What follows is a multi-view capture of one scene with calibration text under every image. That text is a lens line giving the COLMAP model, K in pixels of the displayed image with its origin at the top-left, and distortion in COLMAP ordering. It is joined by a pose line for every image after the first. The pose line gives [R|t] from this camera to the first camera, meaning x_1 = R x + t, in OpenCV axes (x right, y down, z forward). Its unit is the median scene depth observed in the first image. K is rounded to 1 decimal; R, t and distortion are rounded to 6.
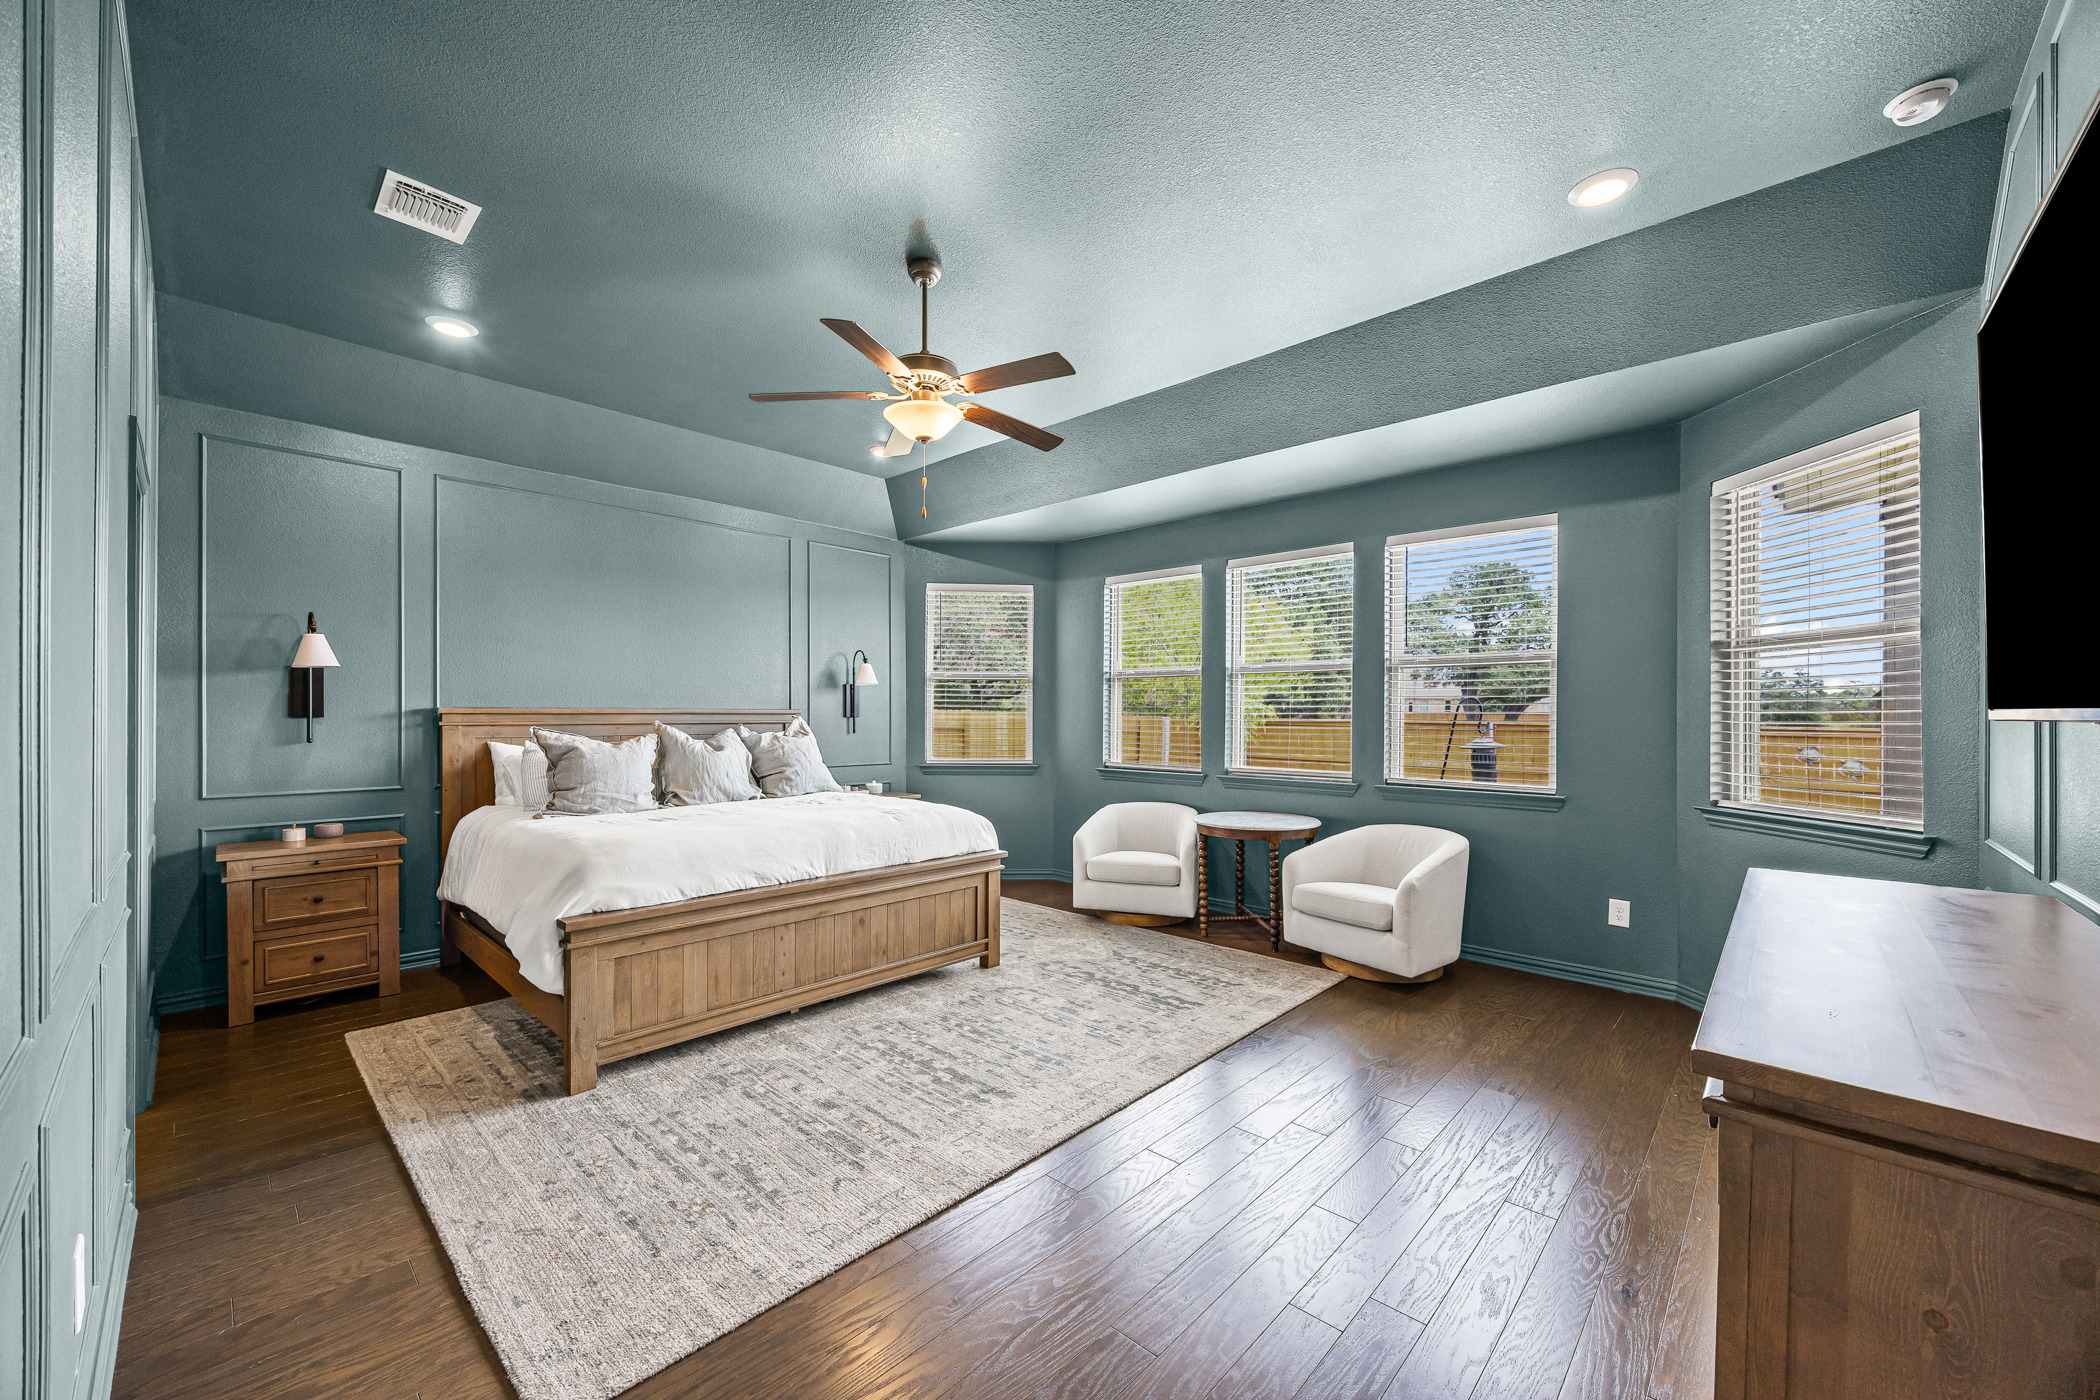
lens RADIAL K [[810.2, 0, 1049.7], [0, 810.2, 714.1], [0, 0, 1]] dist [-0.001513, -0.000122]
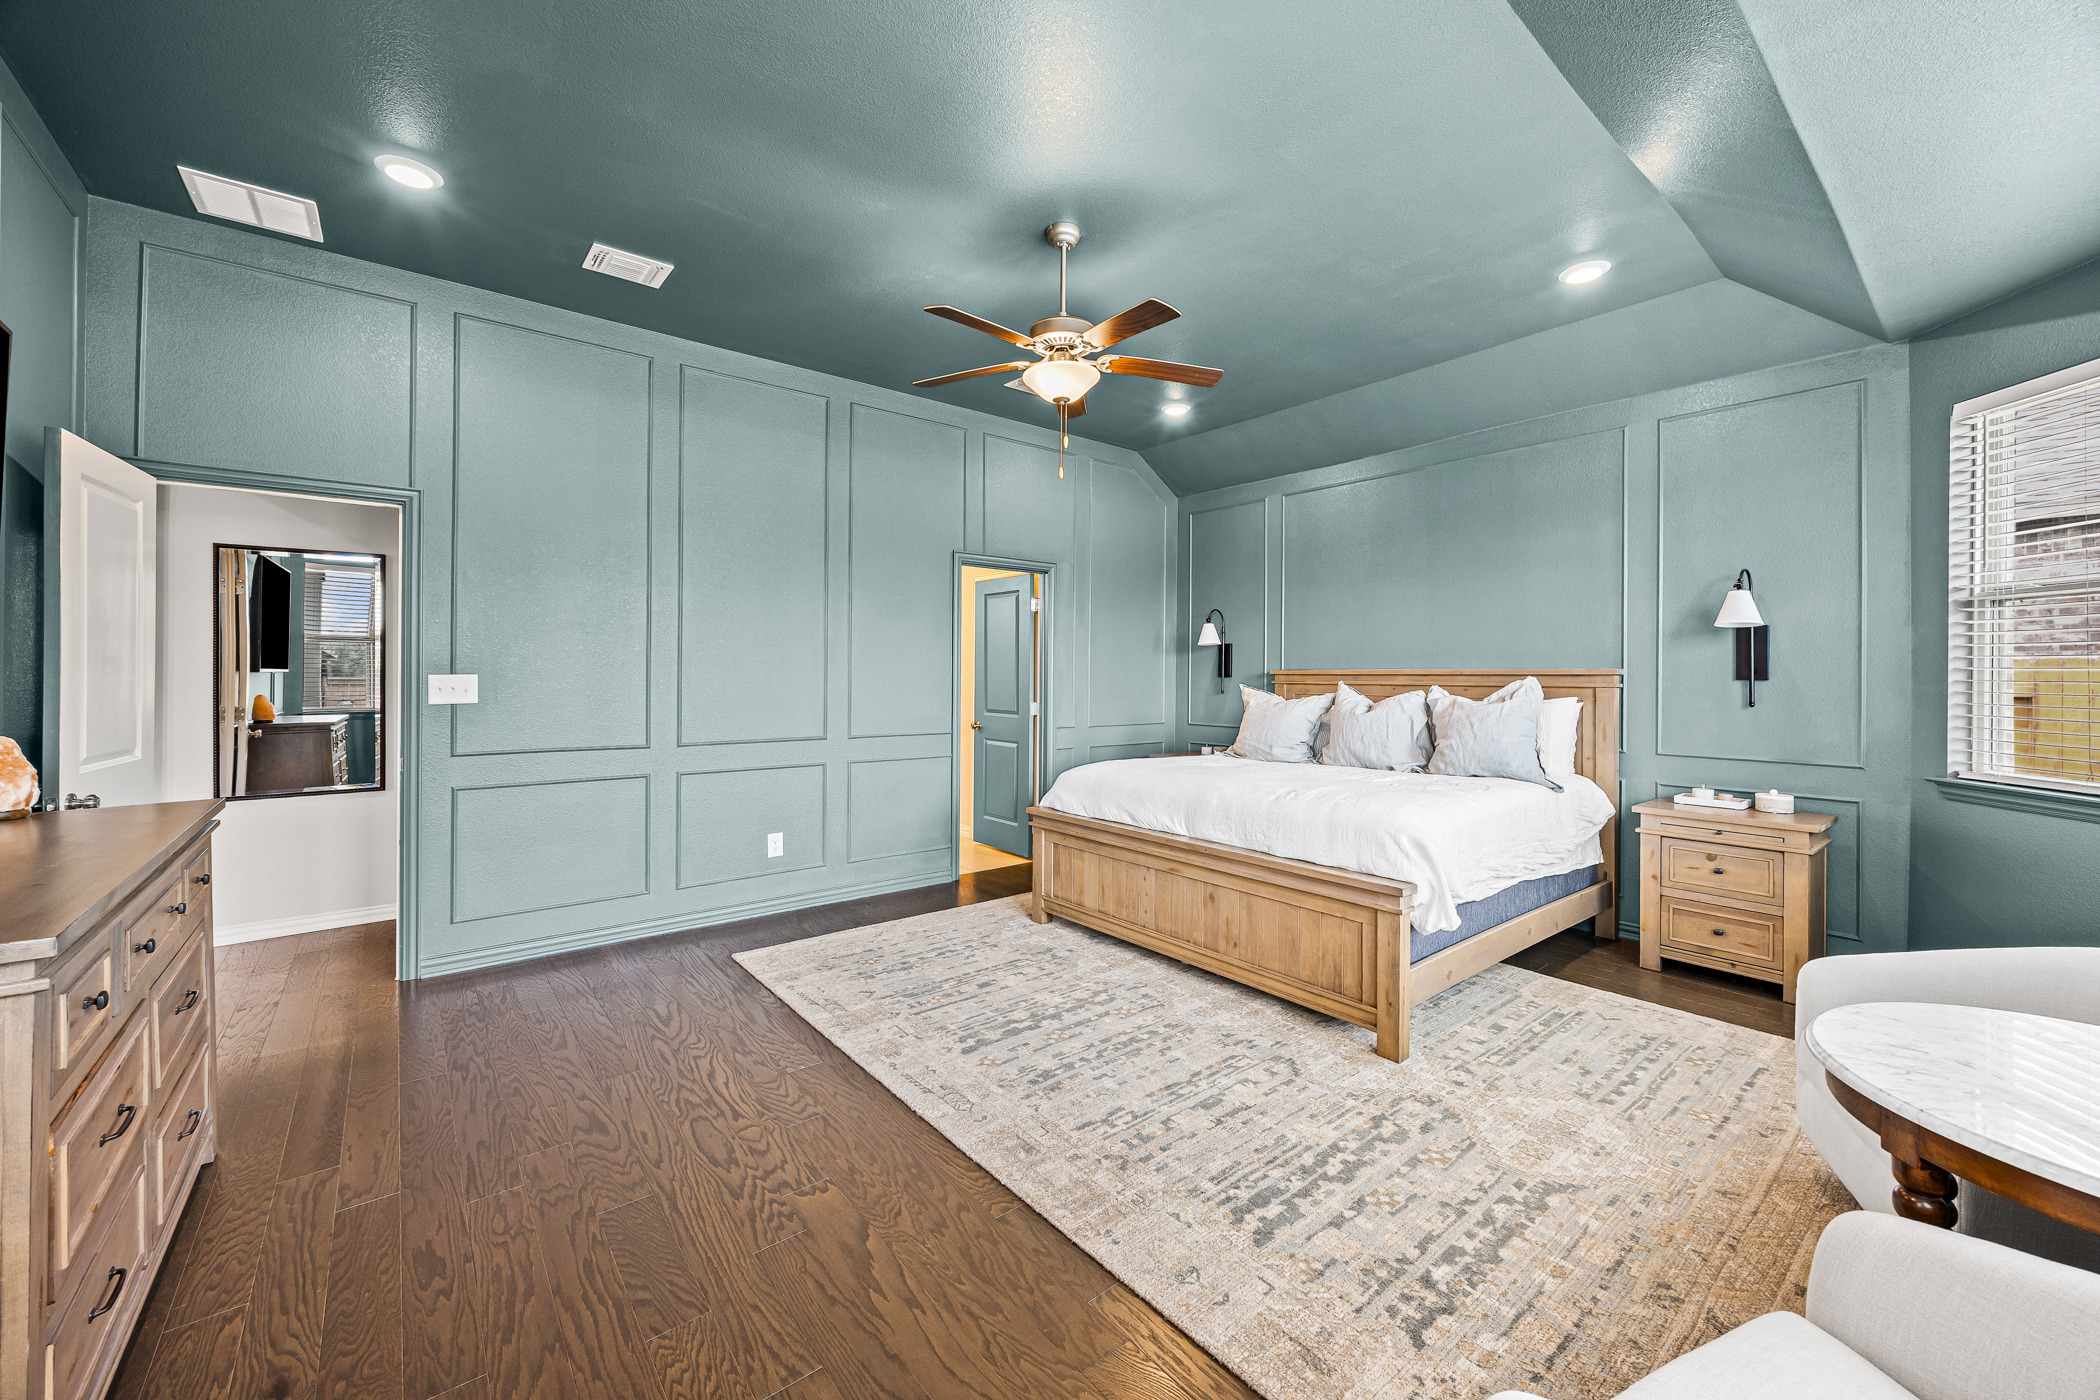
lens RADIAL K [[810.2, 0, 1050.5], [0, 810.2, 677.2], [0, 0, 1]] dist [-0.001513, -0.000122]
pose [[-0.133927, 0.001585, -0.990990, 0.701051], [-0.001877, 0.999997, 0.001853, 0.003233], [0.990989, 0.002108, -0.133923, 0.930254]]
